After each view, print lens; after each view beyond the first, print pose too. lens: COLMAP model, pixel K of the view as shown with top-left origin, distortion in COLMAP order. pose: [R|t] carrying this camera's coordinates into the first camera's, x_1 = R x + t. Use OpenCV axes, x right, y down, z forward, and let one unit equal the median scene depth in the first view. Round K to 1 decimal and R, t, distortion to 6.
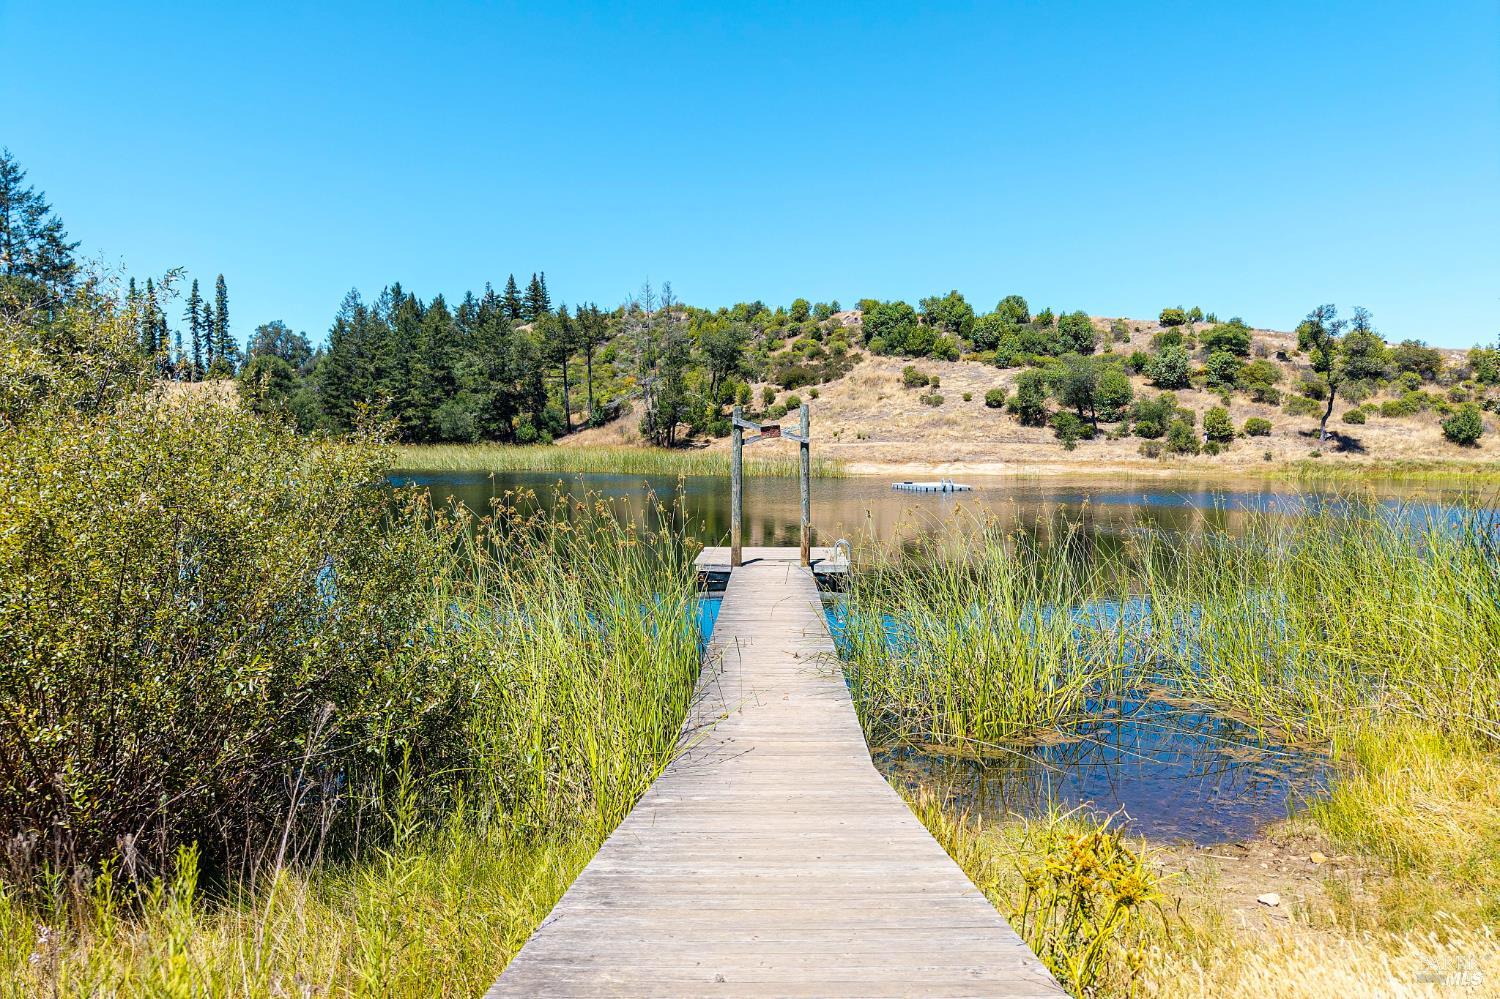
lens RADIAL K [[1015.7, 0, 748.3], [0, 1015.7, 506.2], [0, 0, 1]] dist [0.019171, -0.010066]
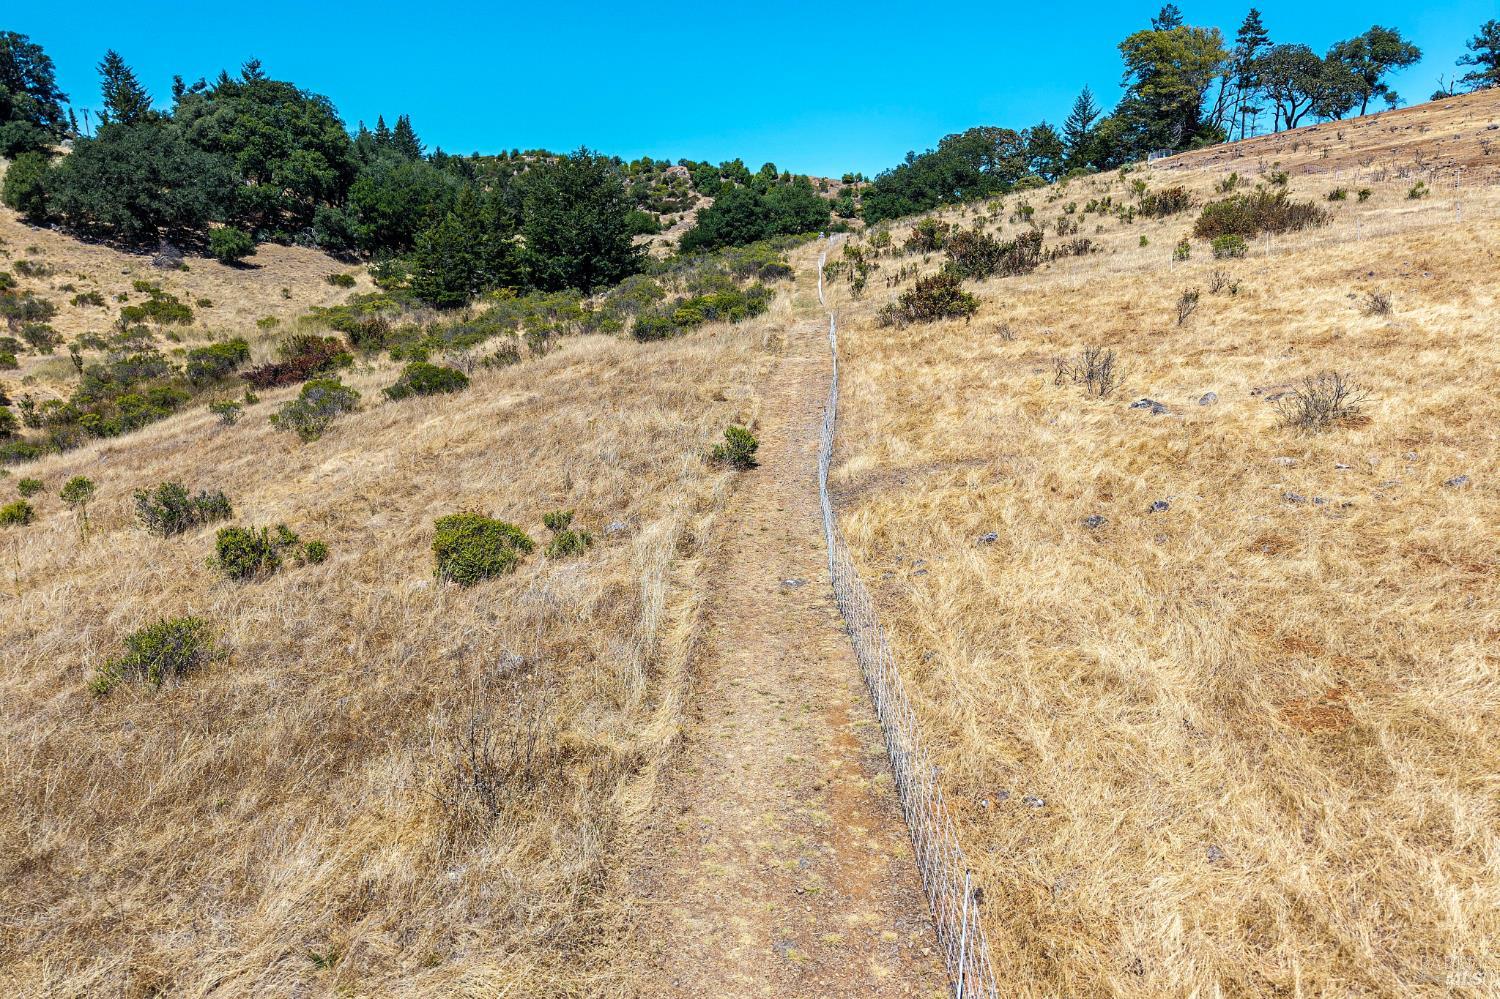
lens RADIAL K [[1015.7, 0, 751.1], [0, 1015.7, 501.2], [0, 0, 1]] dist [0.019171, -0.010066]
pose [[0.957698, -0.067757, 0.279684, -0.385262], [0.018979, 0.984641, 0.173555, 0.090783], [-0.287148, -0.160905, 0.944275, -0.977382]]
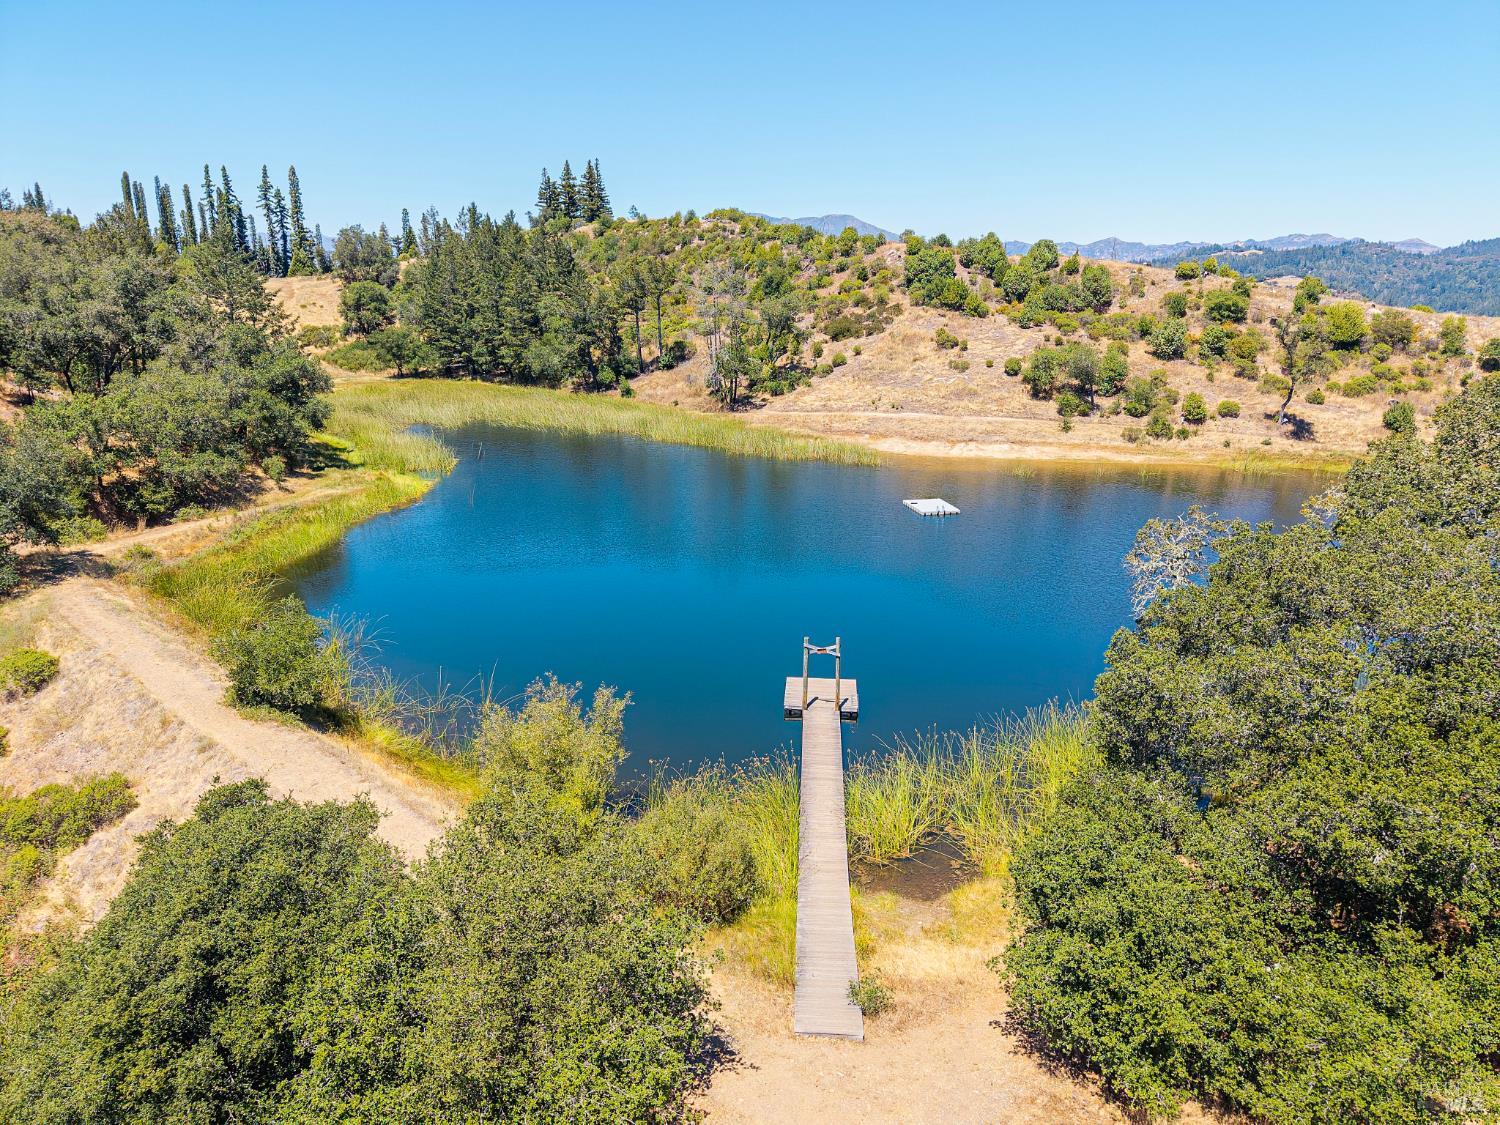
lens RADIAL K [[1027.6, 0, 745.8], [0, 1027.6, 556.6], [0, 0, 1]] dist [0.009208, 0.002824]
pose [[0.999013, 0.016759, -0.041134, -0.009147], [-0.007930, 0.978504, 0.206073, -0.116281], [0.043704, -0.205544, 0.977672, -0.180718]]
